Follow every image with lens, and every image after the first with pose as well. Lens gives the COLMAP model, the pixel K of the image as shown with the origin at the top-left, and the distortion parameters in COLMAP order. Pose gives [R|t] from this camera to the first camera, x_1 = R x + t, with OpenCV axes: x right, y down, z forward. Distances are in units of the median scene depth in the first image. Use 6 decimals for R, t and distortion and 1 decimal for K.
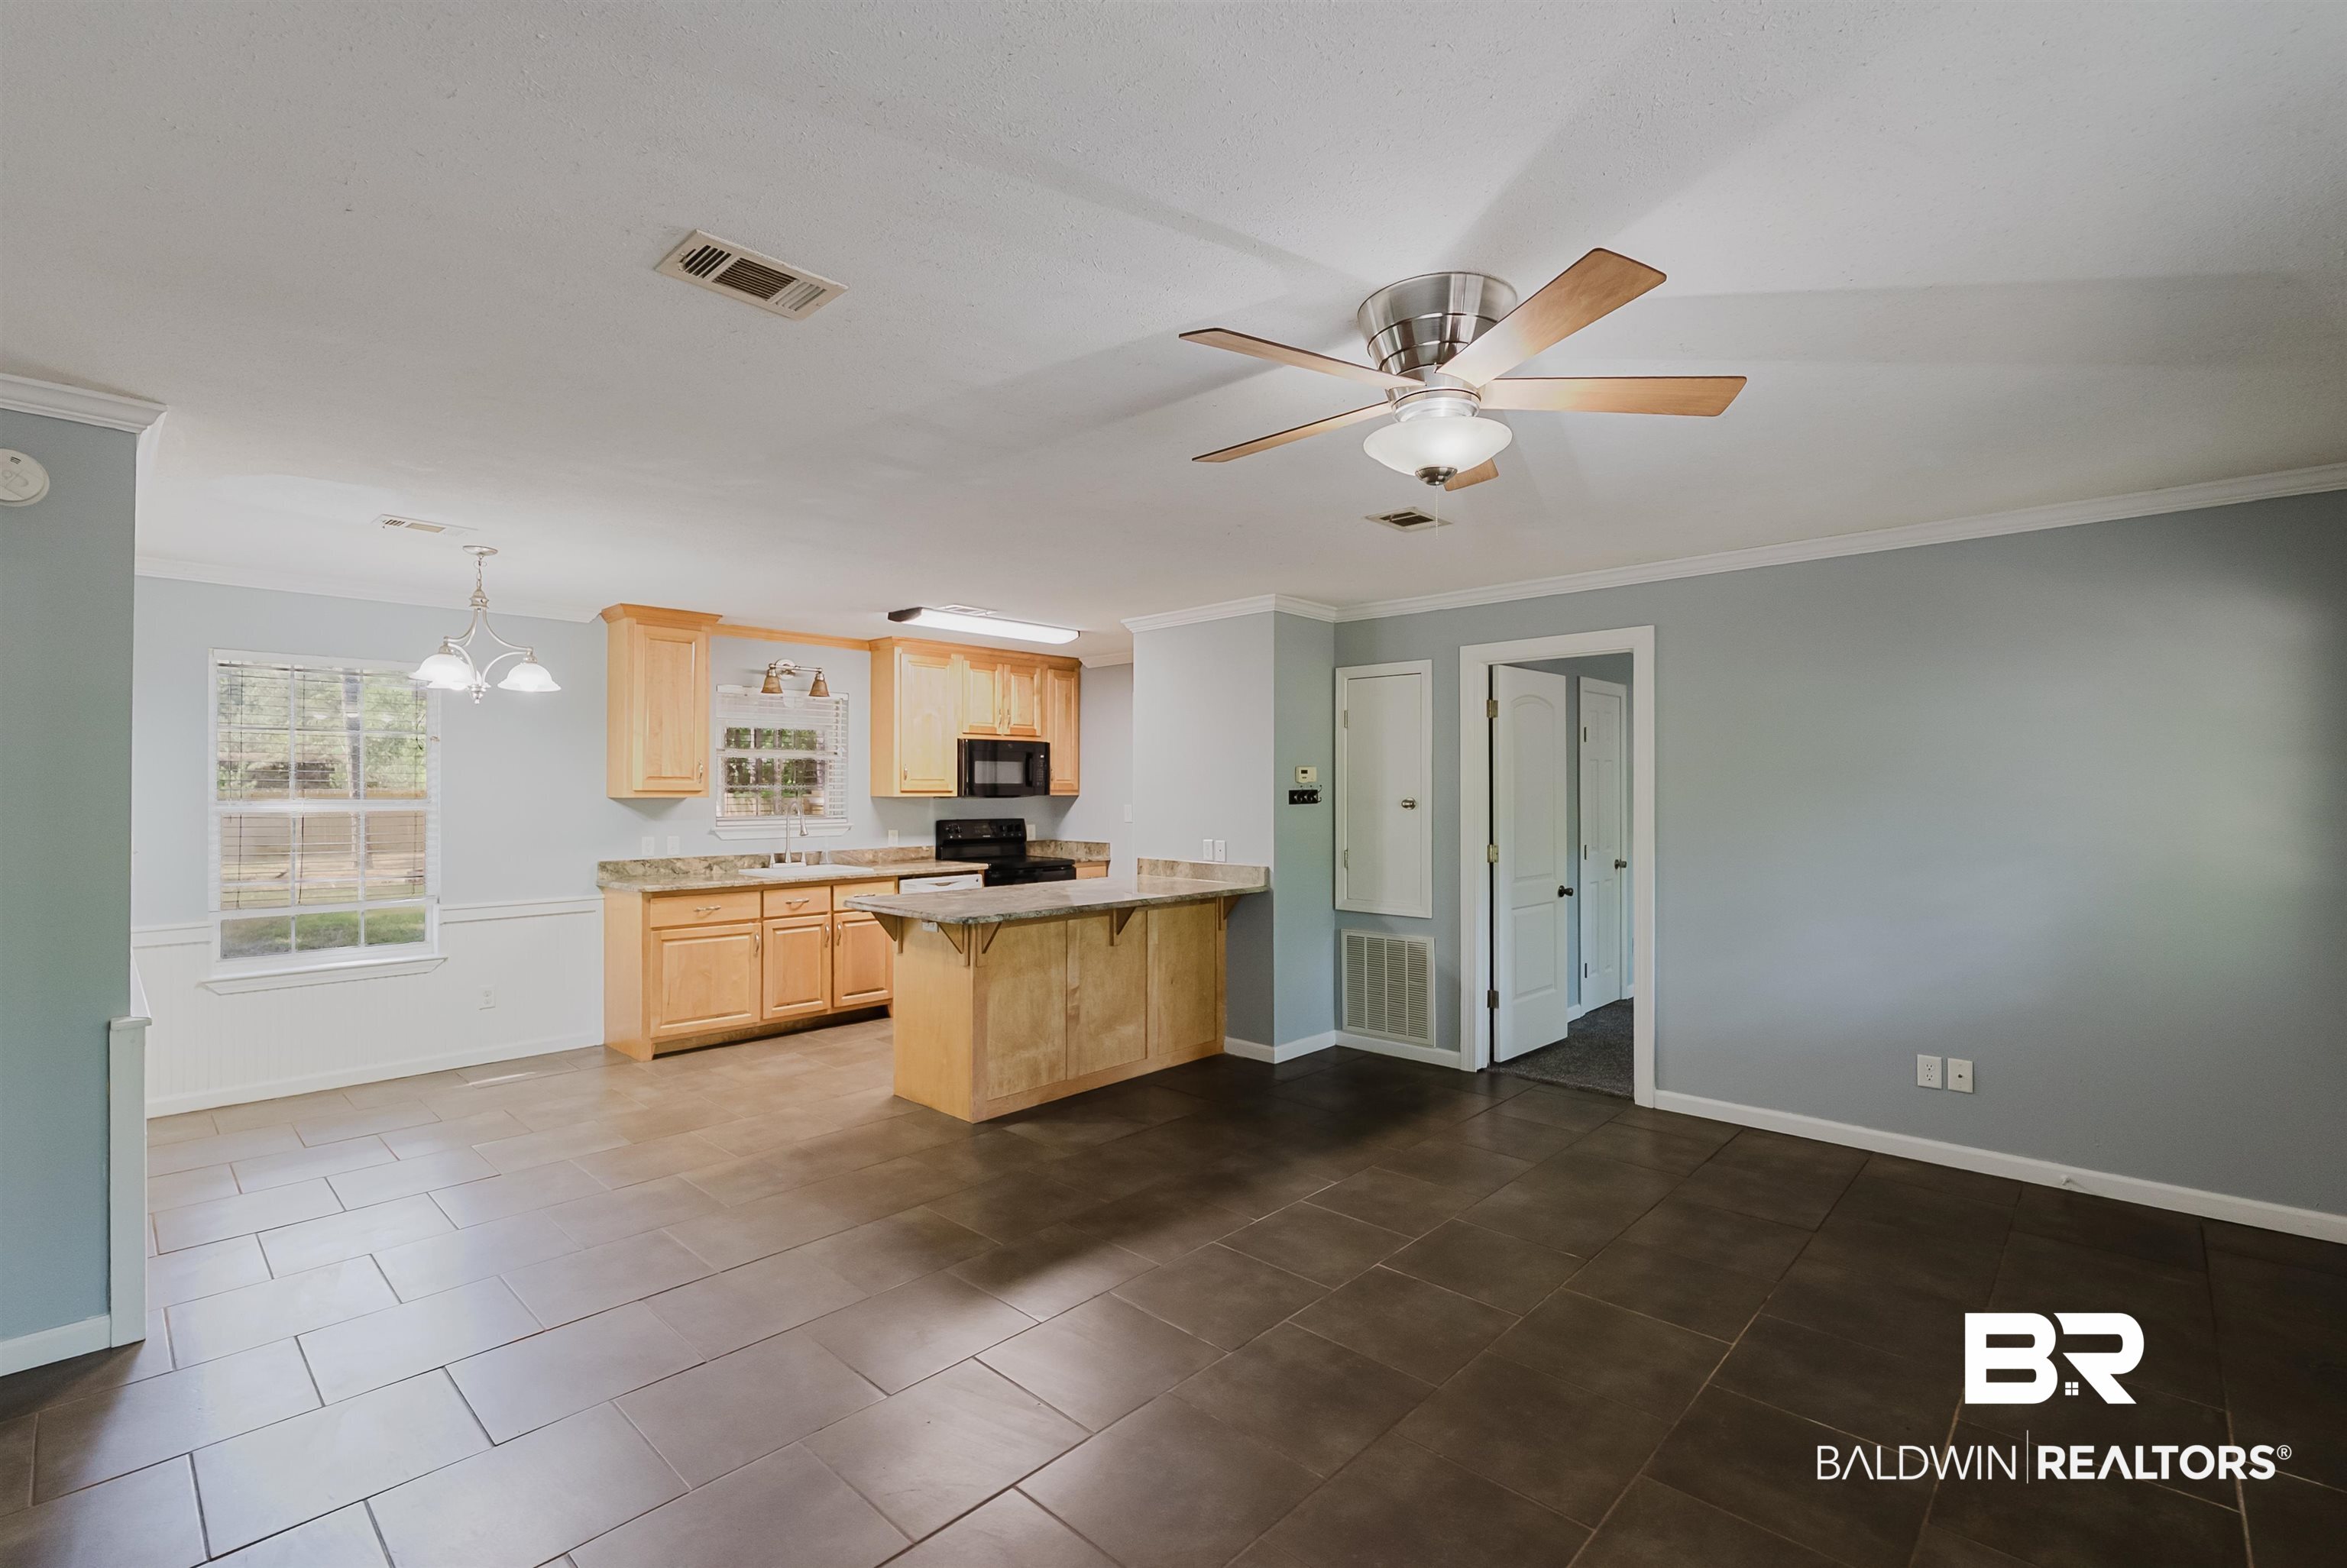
lens RADIAL K [[1047.7, 0, 1173.5], [0, 1047.7, 784.0], [0, 0, 1]] dist [-0.000404, -0.000228]
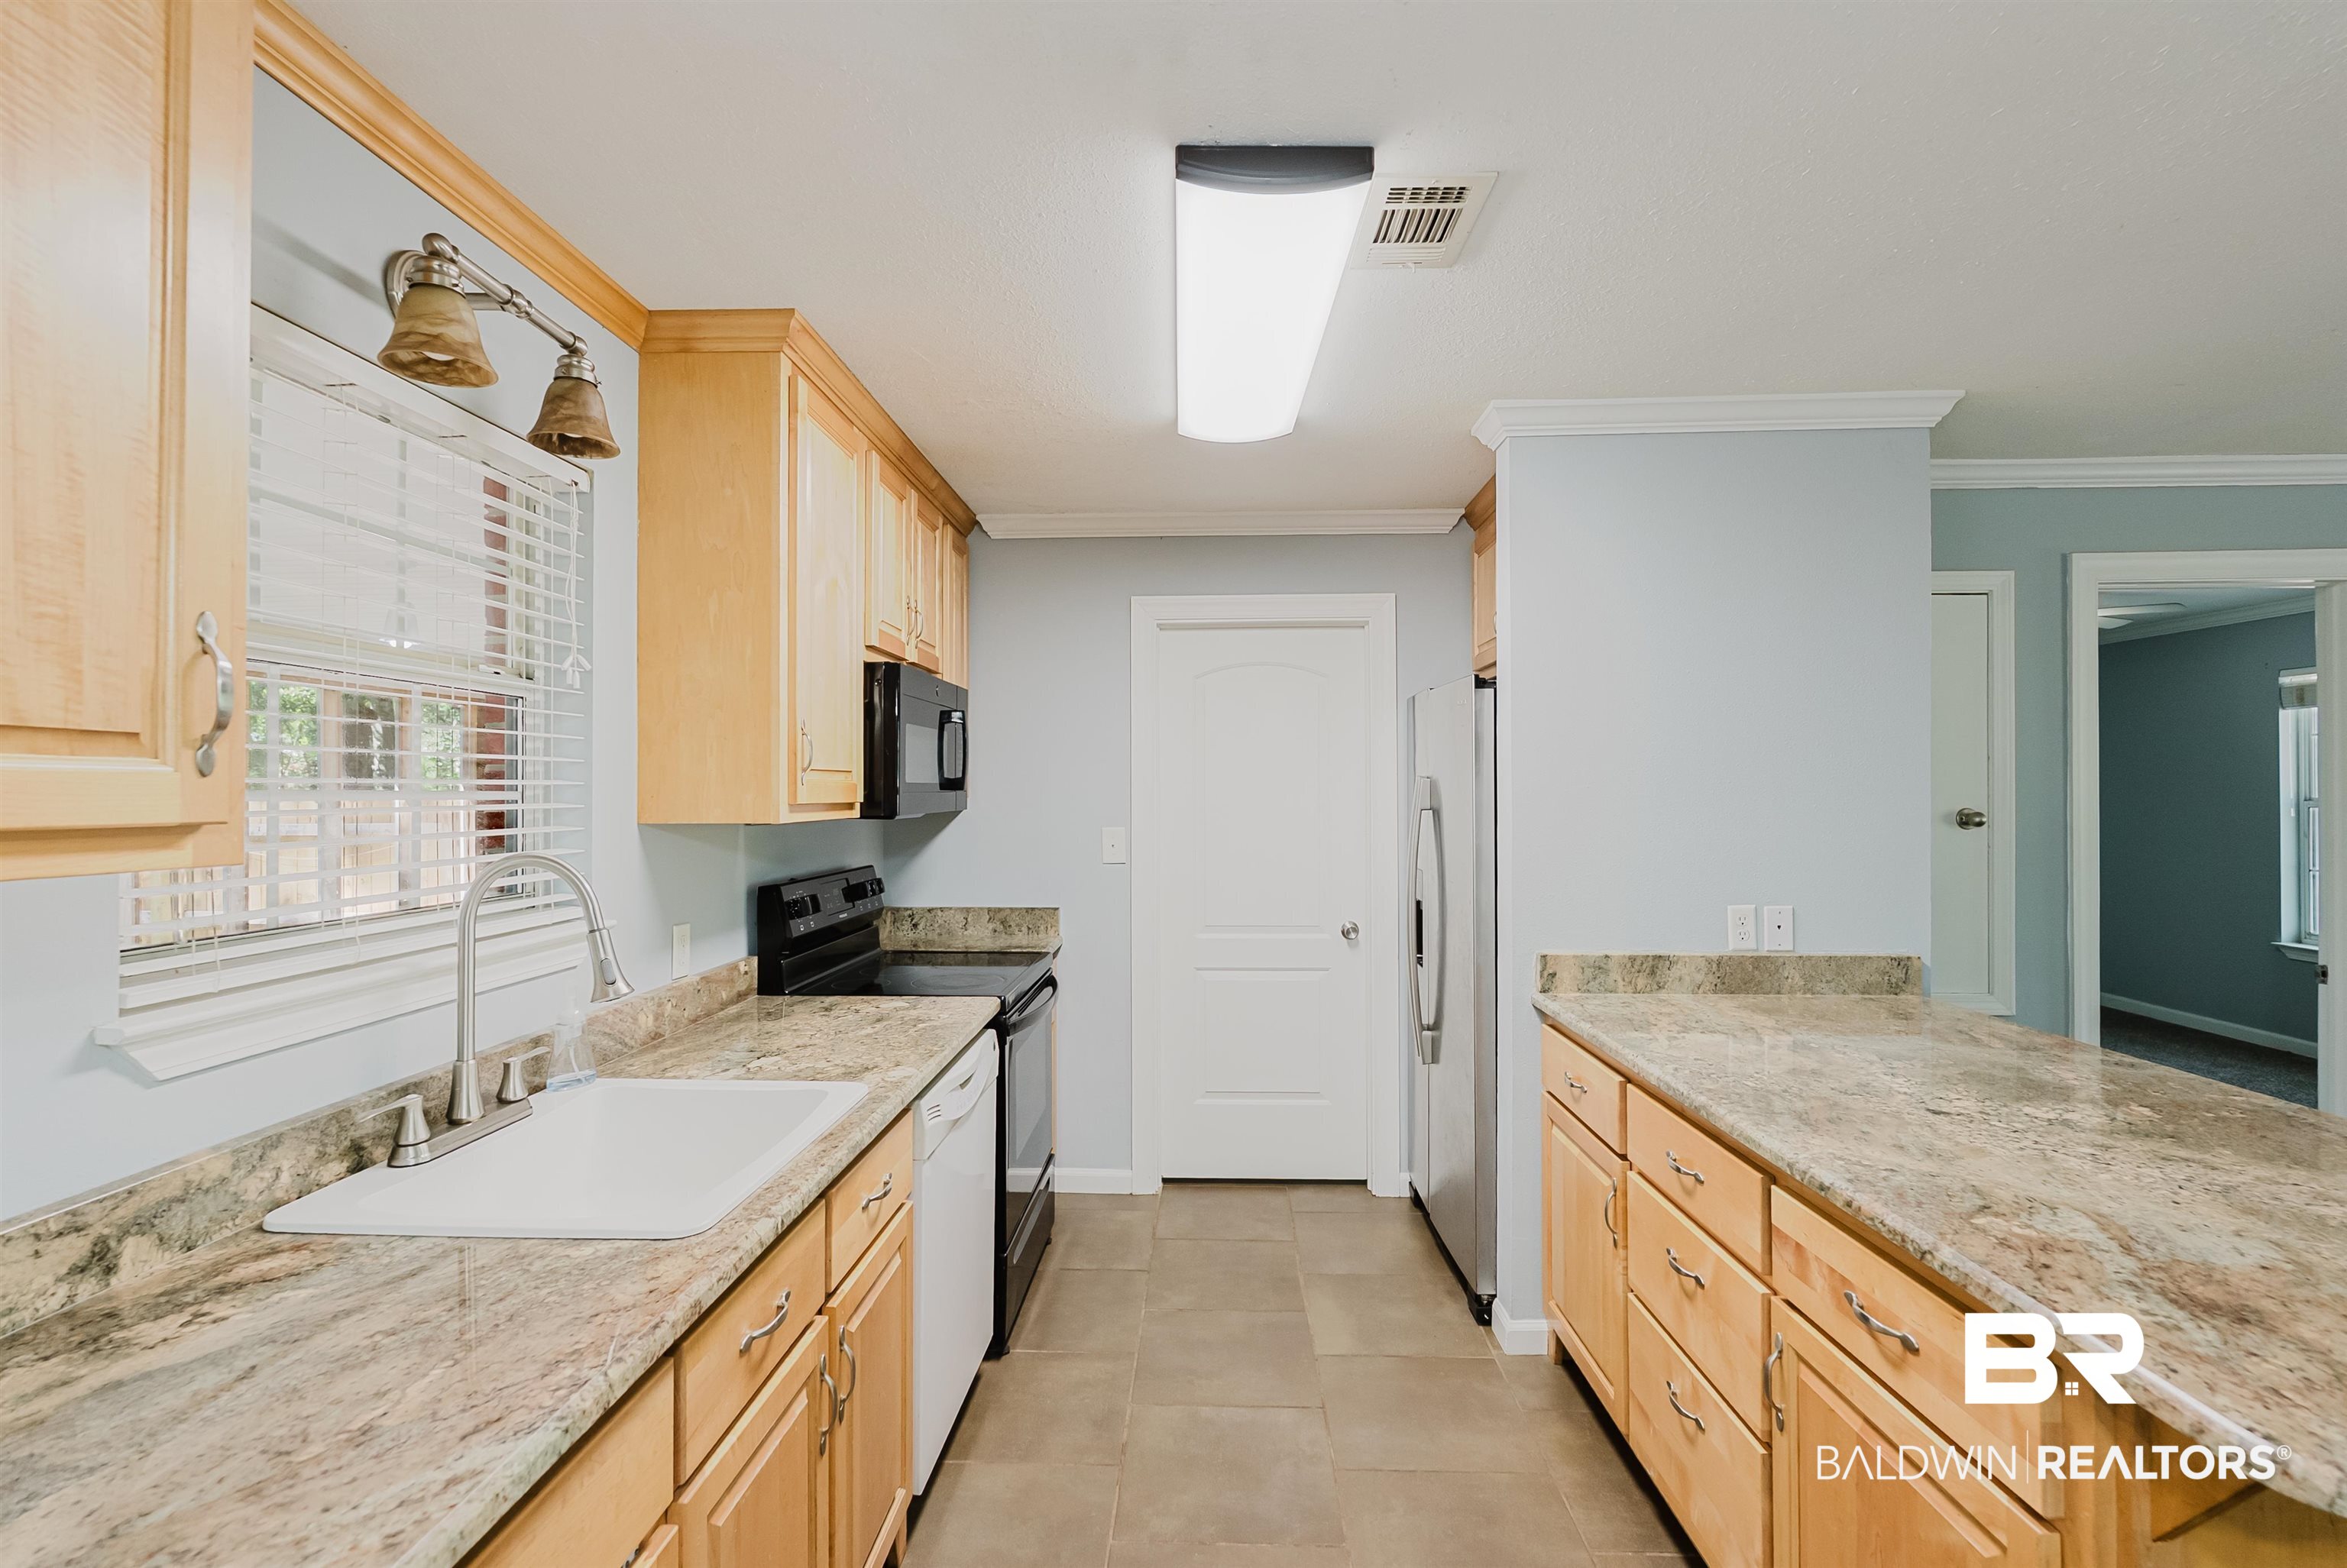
lens RADIAL K [[1047.7, 0, 1173.5], [0, 1047.7, 784.0], [0, 0, 1]] dist [-0.000404, -0.000228]
pose [[0.752315, 0.001833, 0.658800, -0.421257], [-0.000266, 0.999997, -0.002479, 0.000755], [-0.658803, 0.001690, 0.752314, 0.748735]]
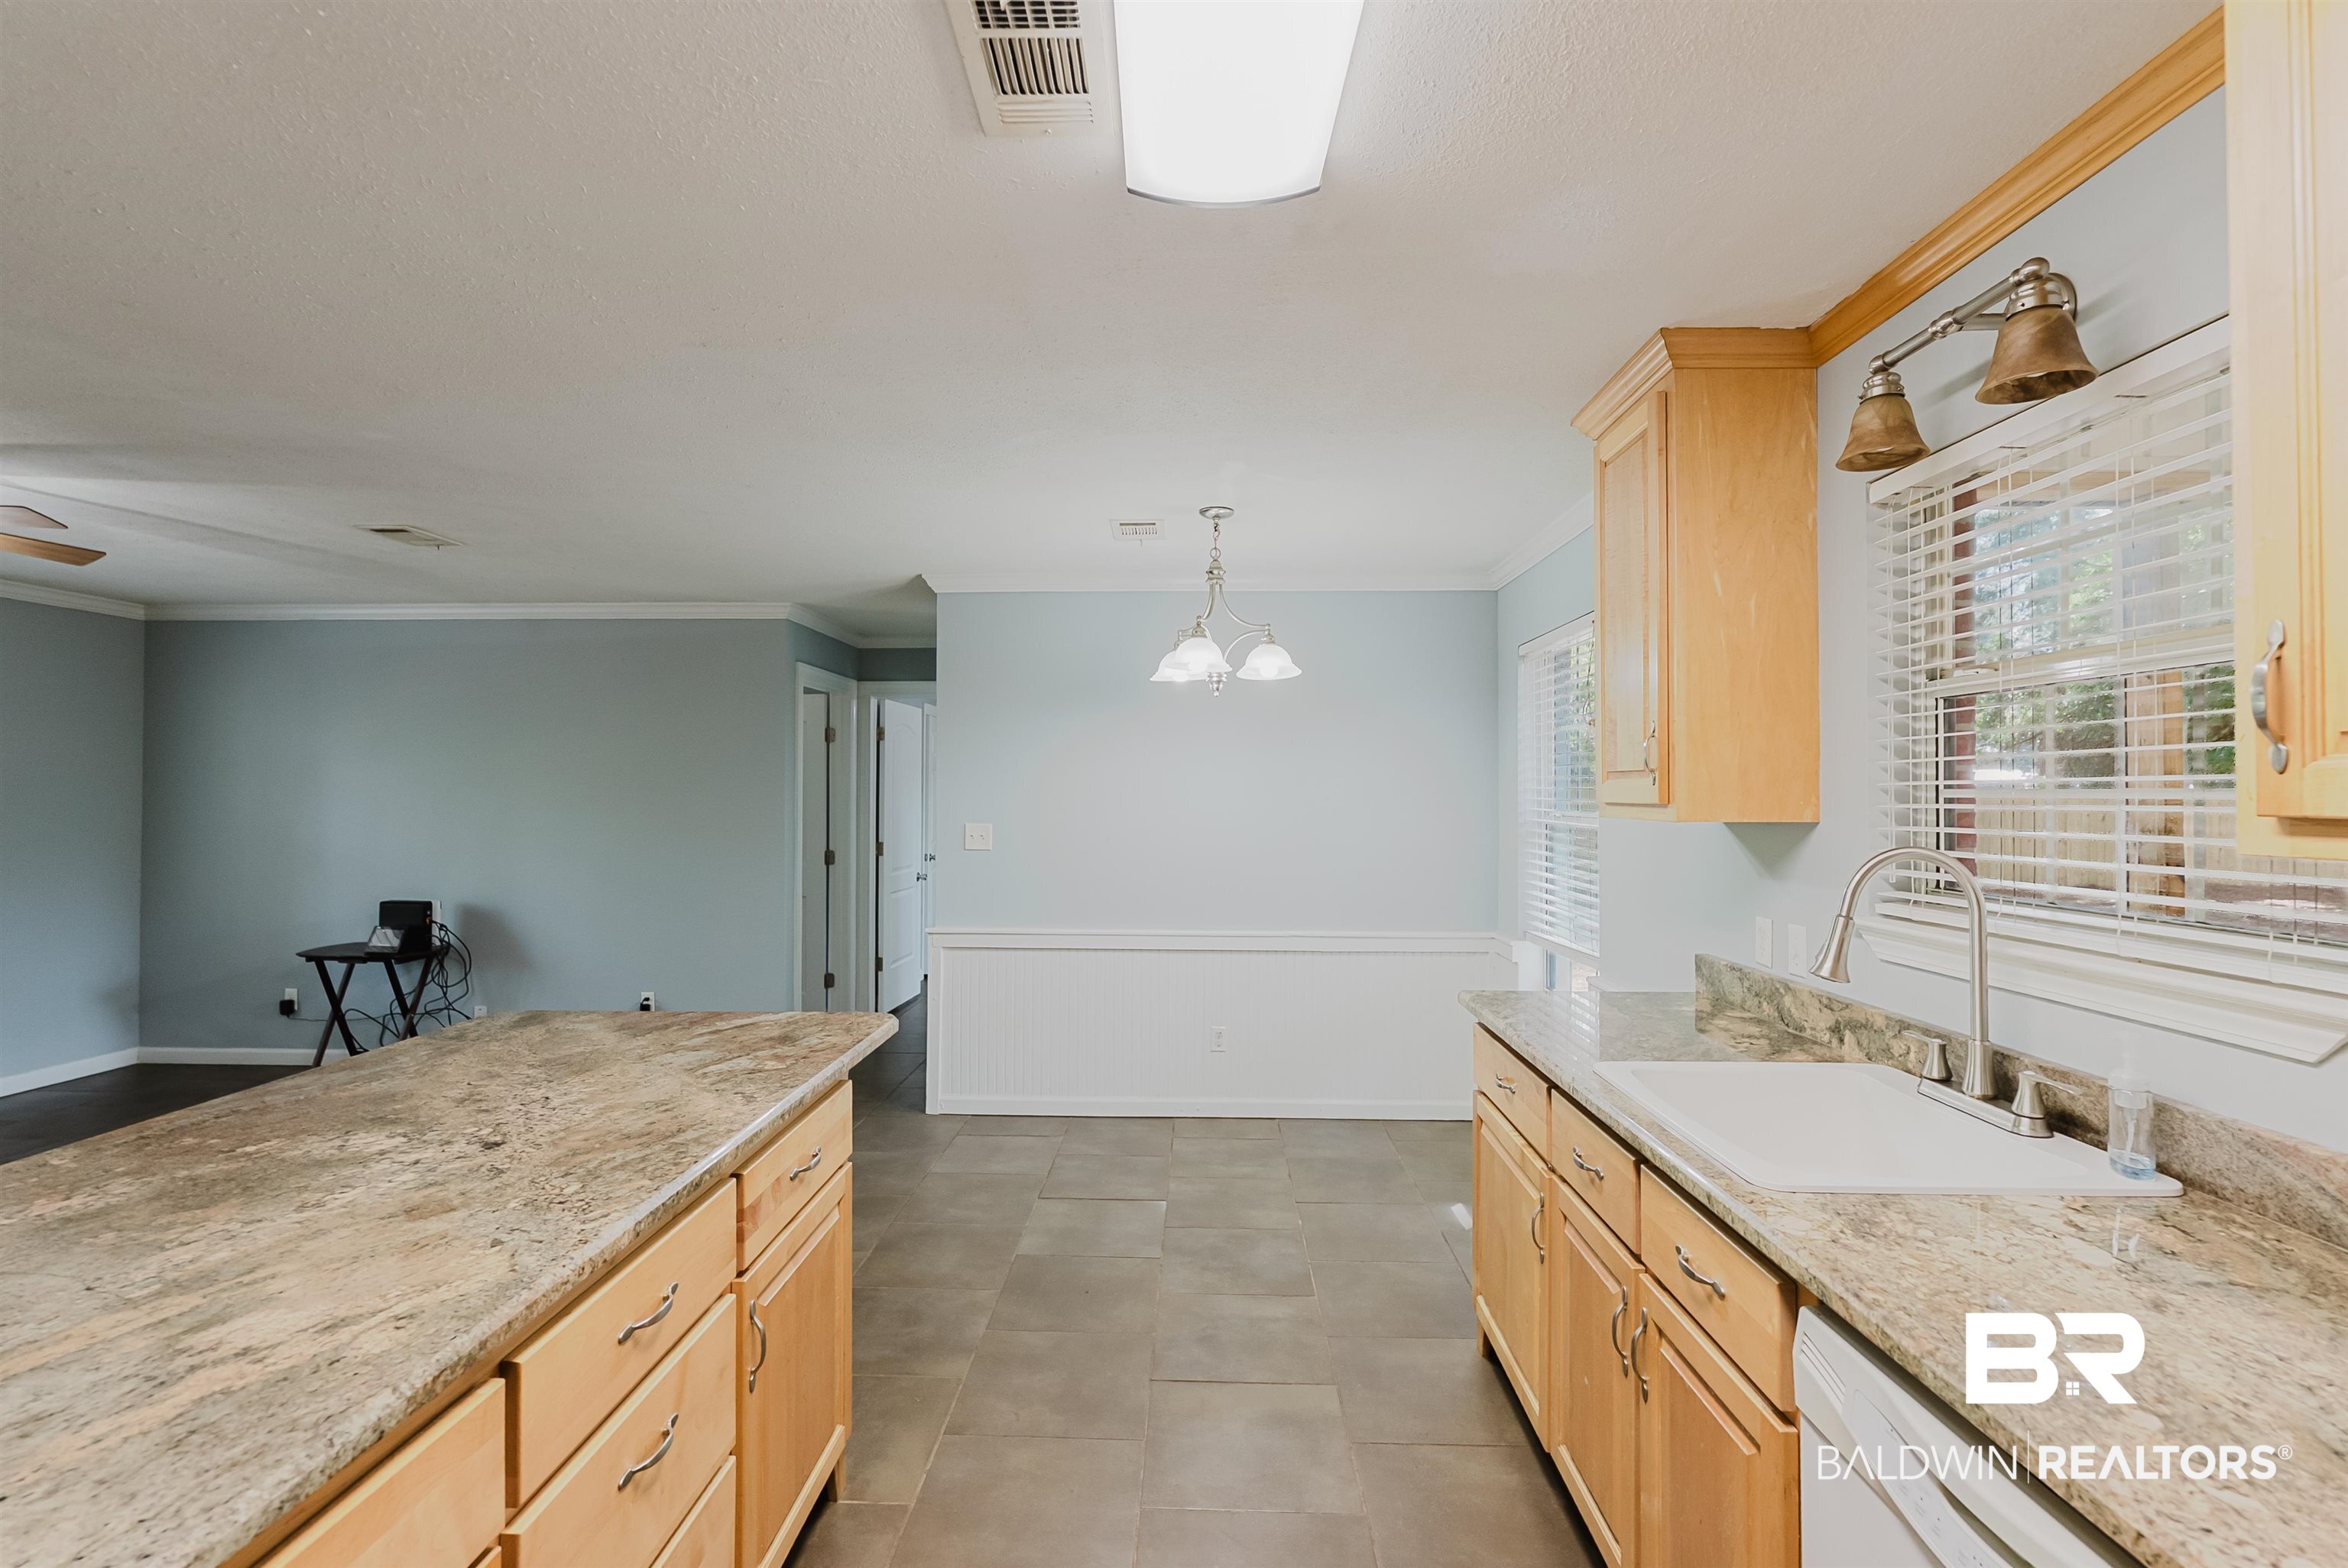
lens RADIAL K [[1048.1, 0, 1174.0], [0, 1048.1, 784.0], [0, 0, 1]] dist [-0.000404, -0.000228]
pose [[-0.746298, -0.007431, -0.665570, -0.055585], [-0.000227, 0.999940, -0.010909, 0.003023], [0.665612, -0.007990, -0.746255, 1.106095]]
